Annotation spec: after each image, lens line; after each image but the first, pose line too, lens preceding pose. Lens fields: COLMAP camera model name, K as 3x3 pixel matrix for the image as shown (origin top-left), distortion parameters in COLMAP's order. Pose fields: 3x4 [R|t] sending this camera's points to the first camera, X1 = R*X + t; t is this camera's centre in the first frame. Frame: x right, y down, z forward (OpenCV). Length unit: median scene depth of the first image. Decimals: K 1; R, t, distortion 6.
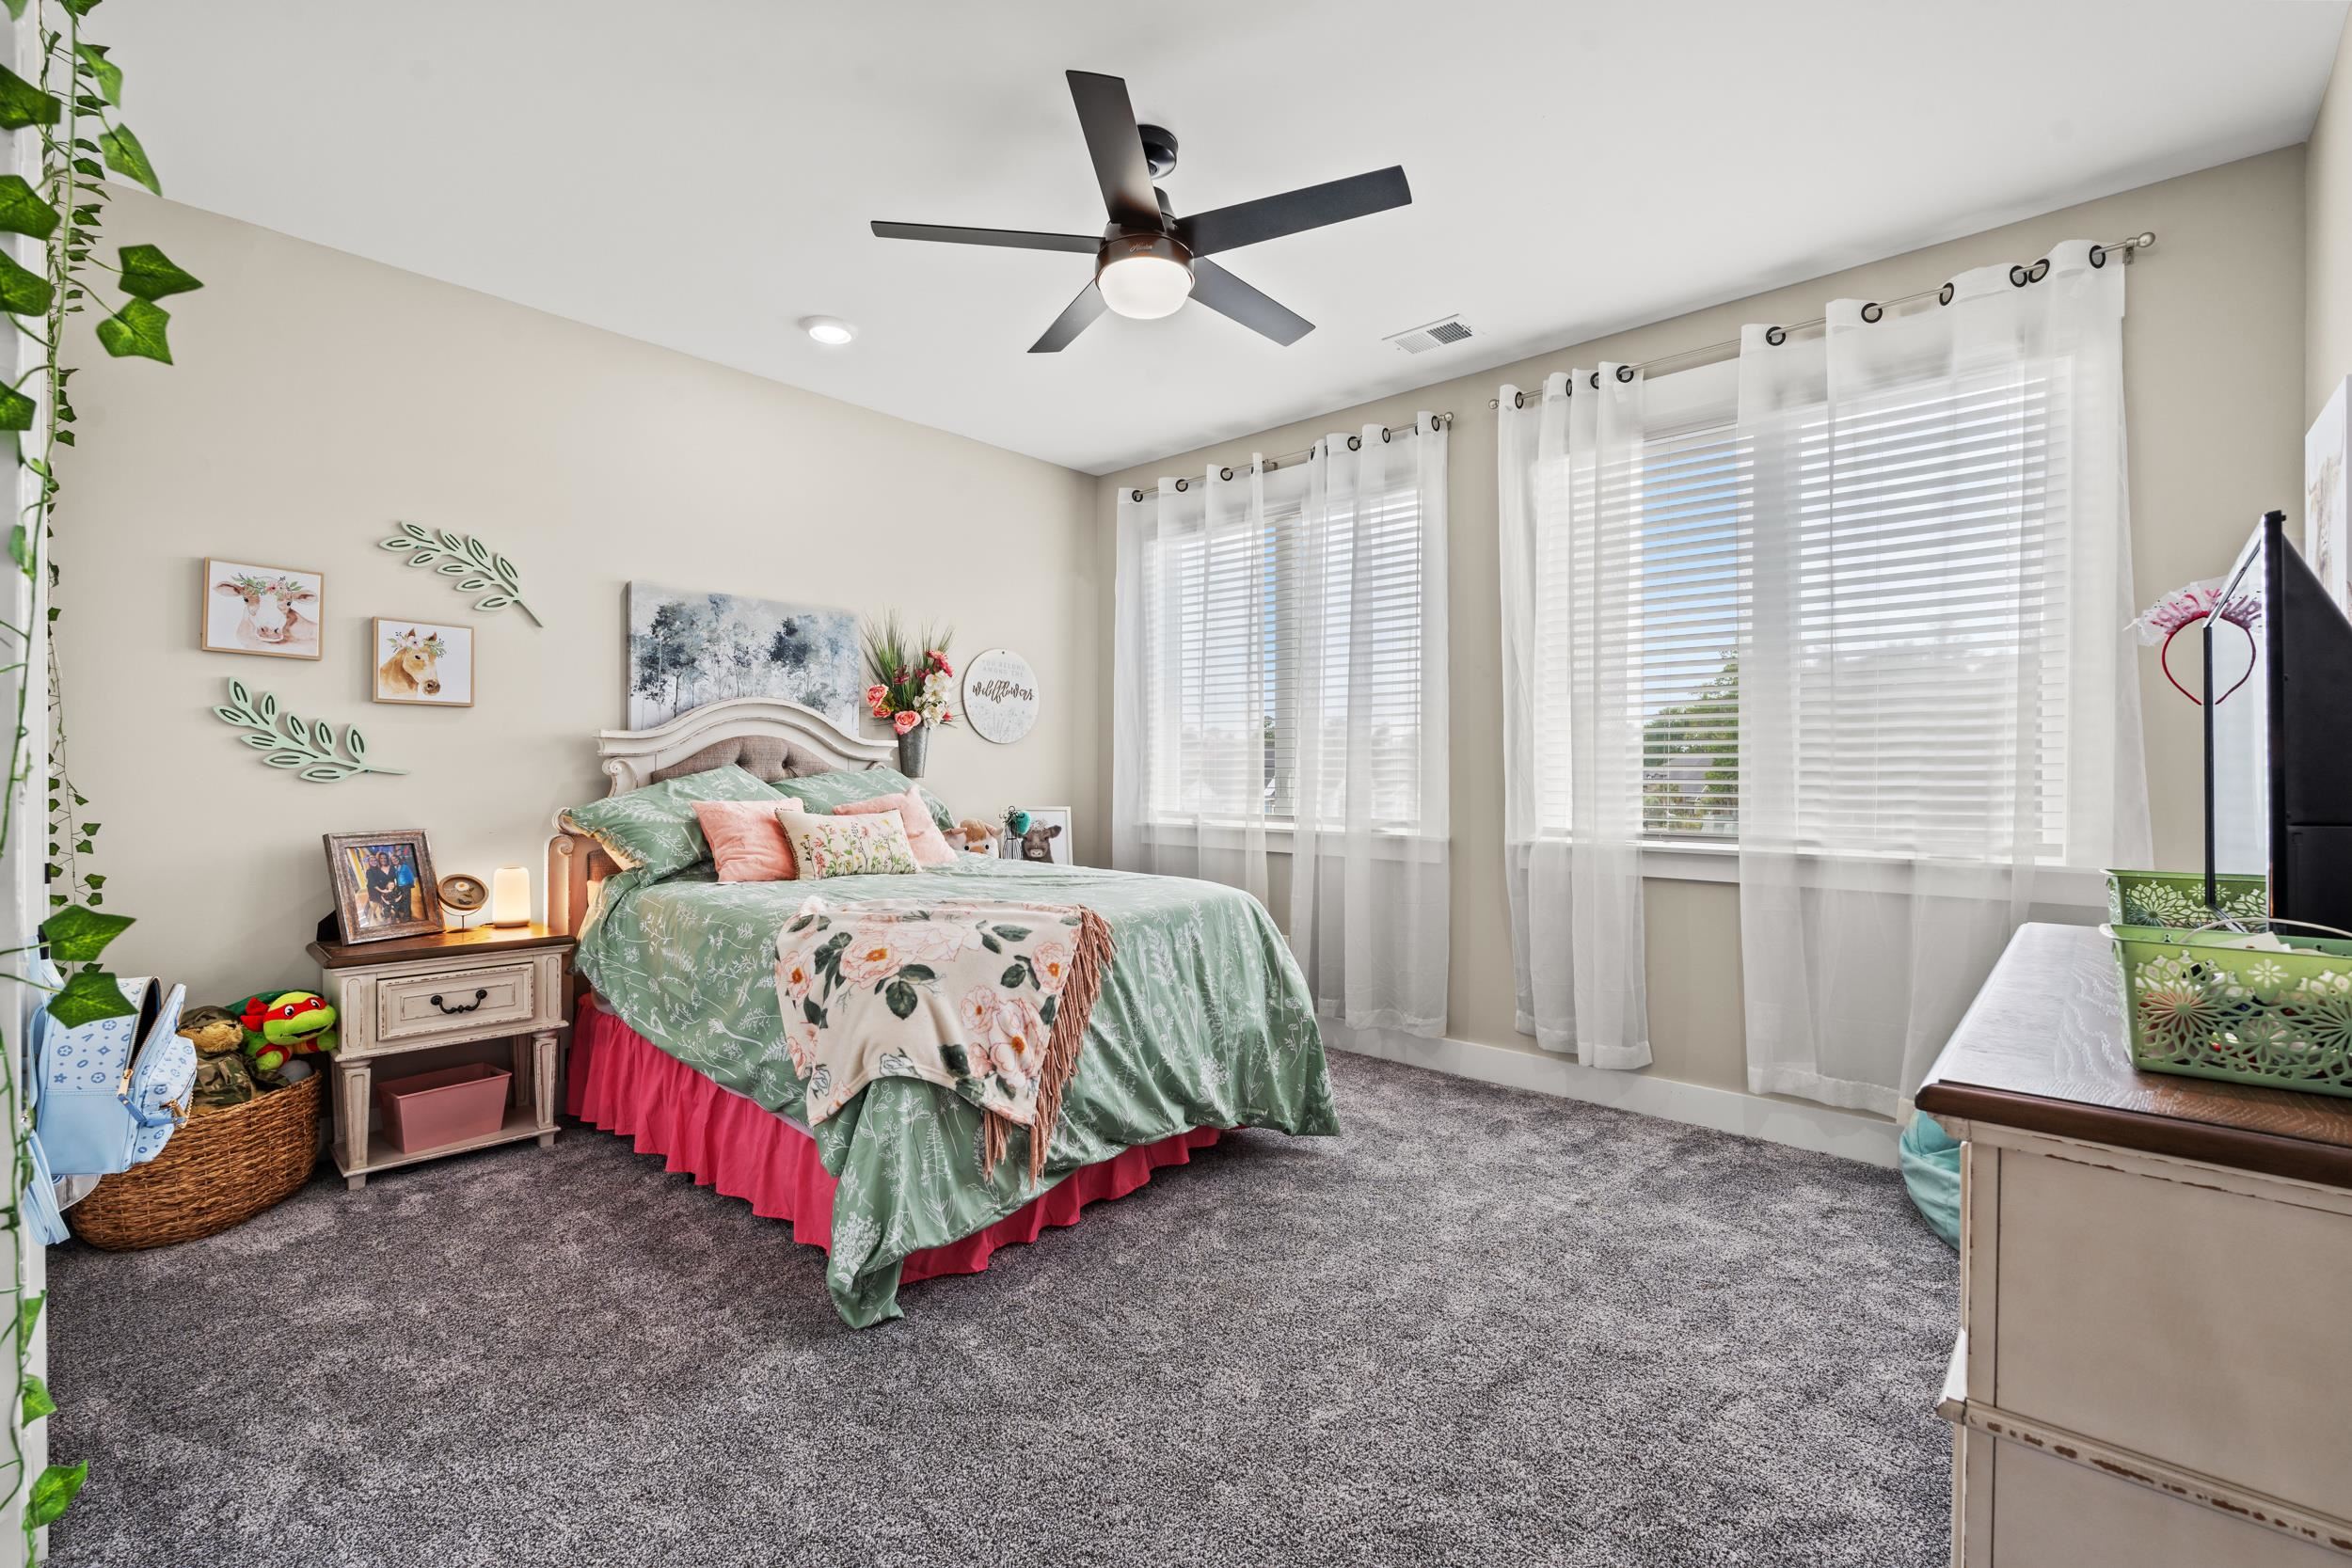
lens RADIAL K [[1035.8, 0, 1169.6], [0, 1035.8, 776.1], [0, 0, 1]] dist [-0.004587, 0.000521]
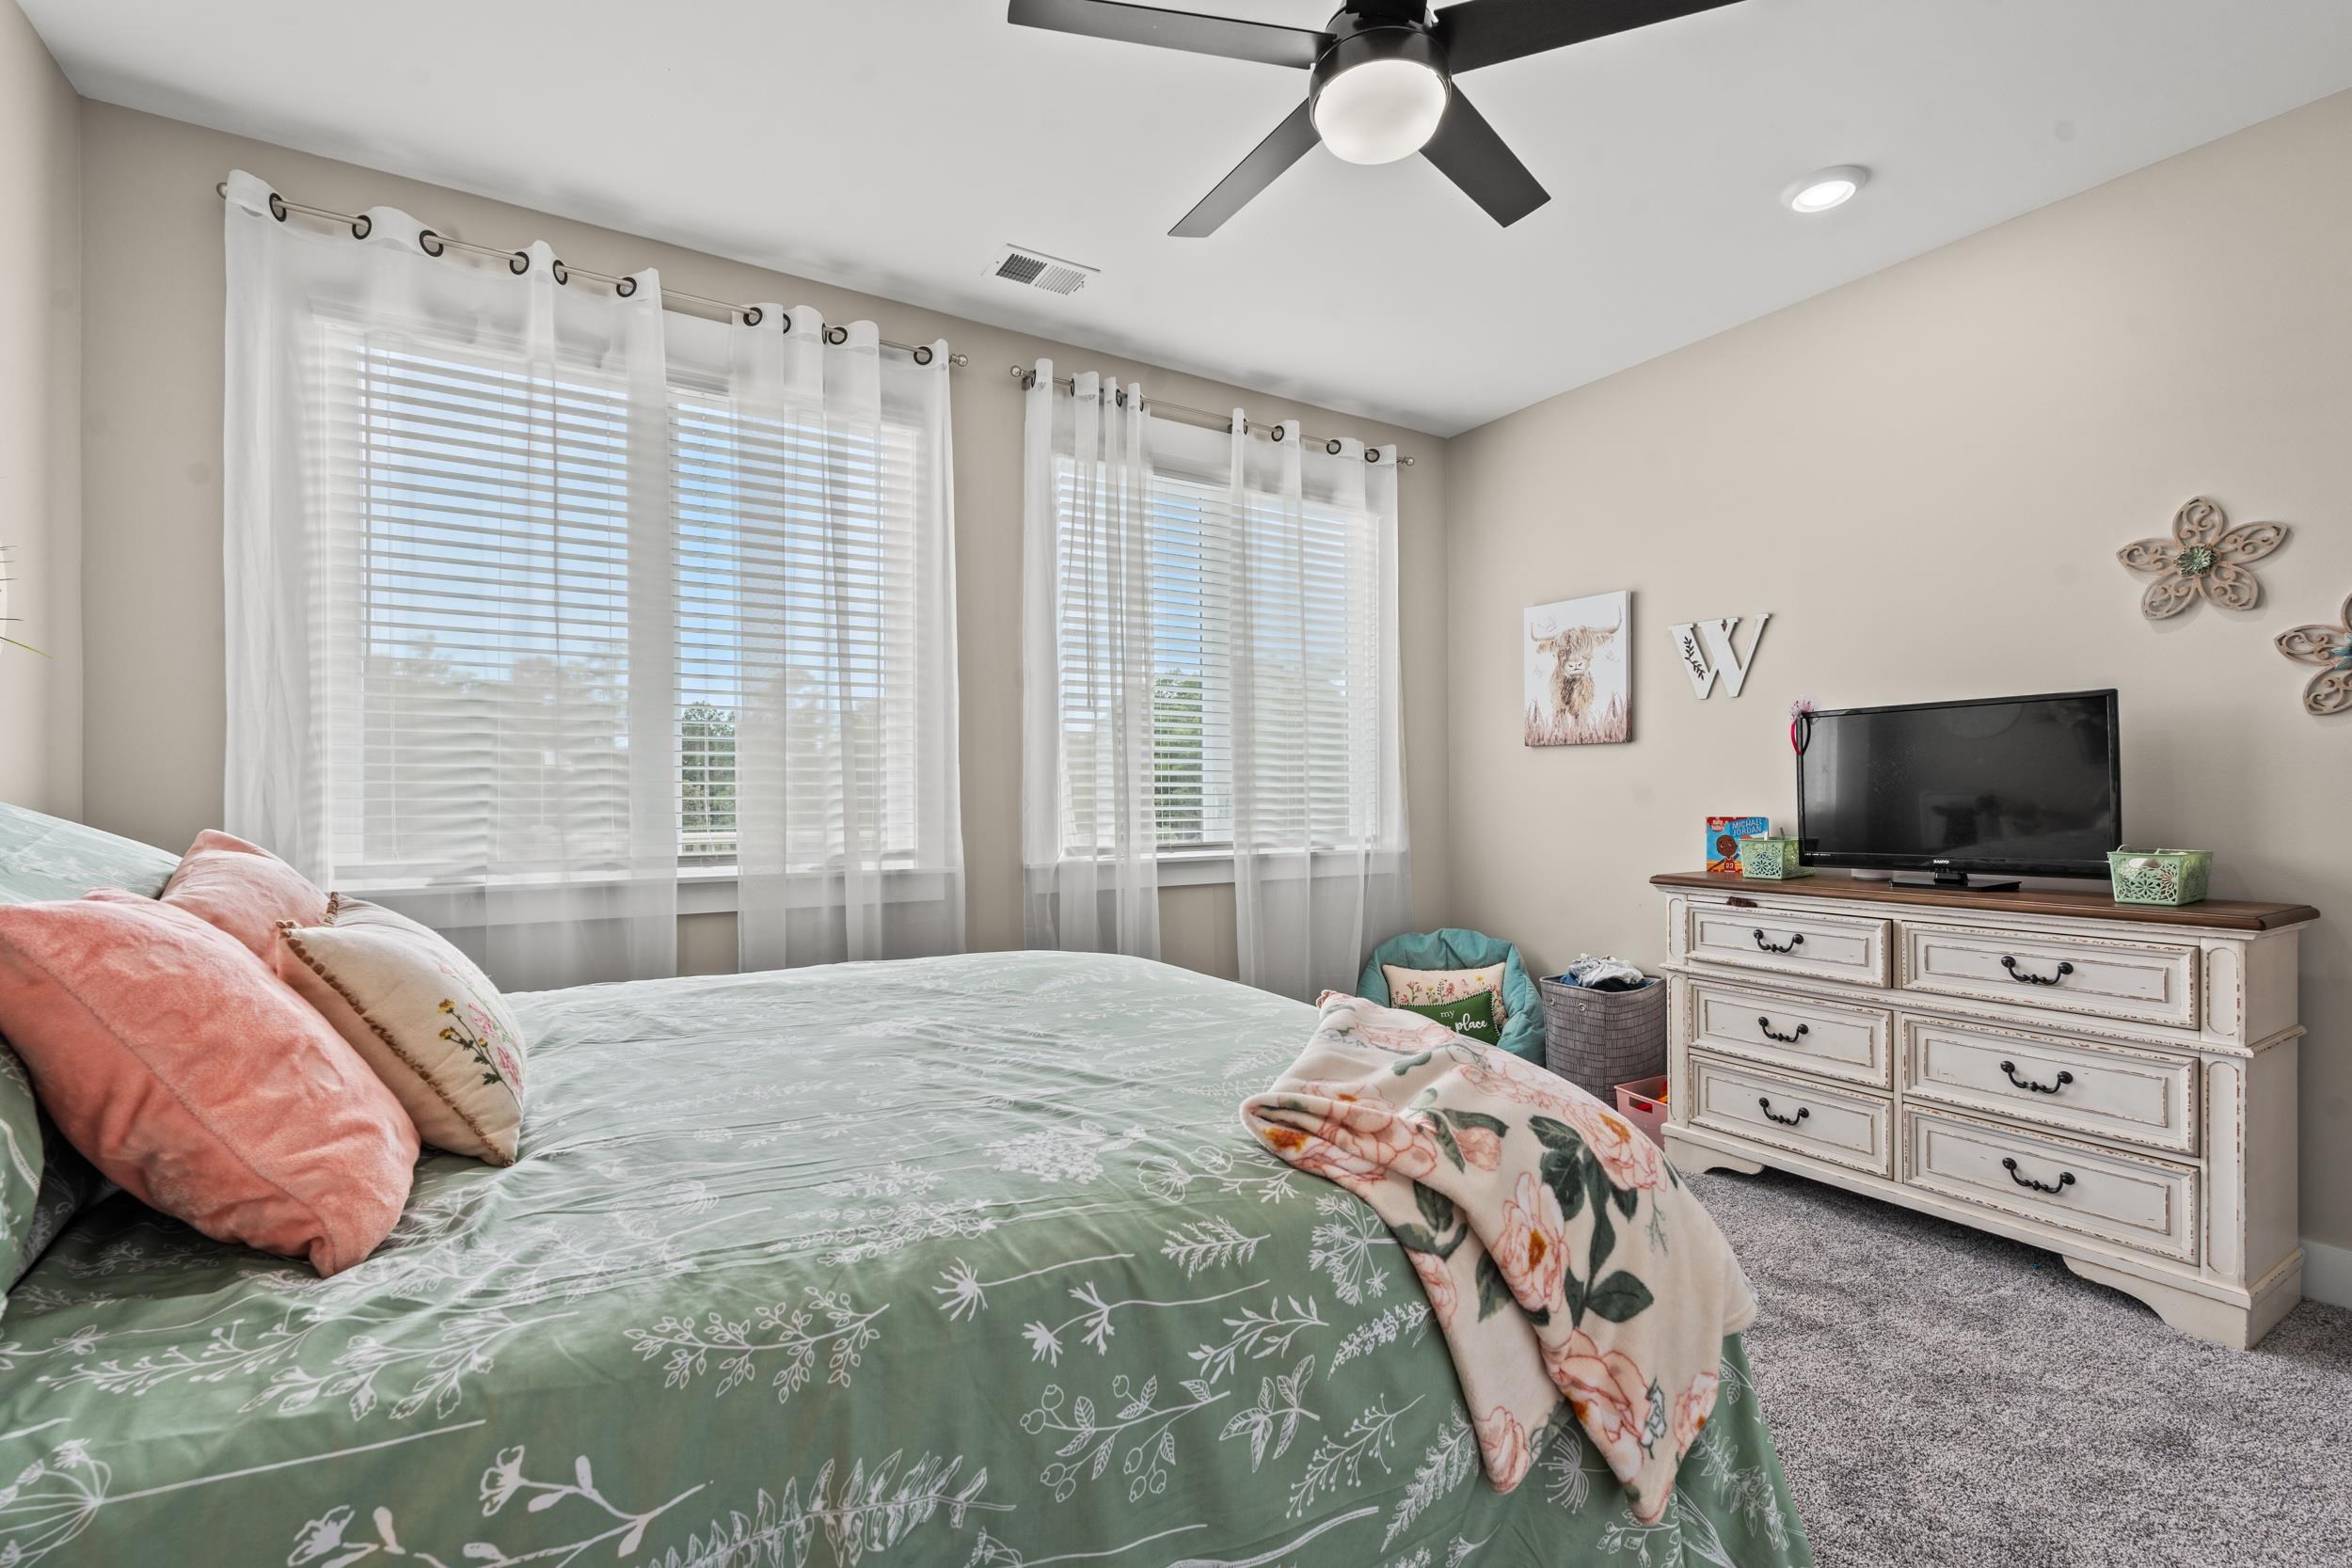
lens RADIAL K [[1035.8, 0, 1174.3], [0, 1035.8, 787.3], [0, 0, 1]] dist [-0.004587, 0.000521]
pose [[0.265558, 0.003995, 0.964087, -0.568683], [0.007232, 0.999955, -0.006135, 0.002559], [-0.964068, 0.008602, 0.265517, 0.722983]]
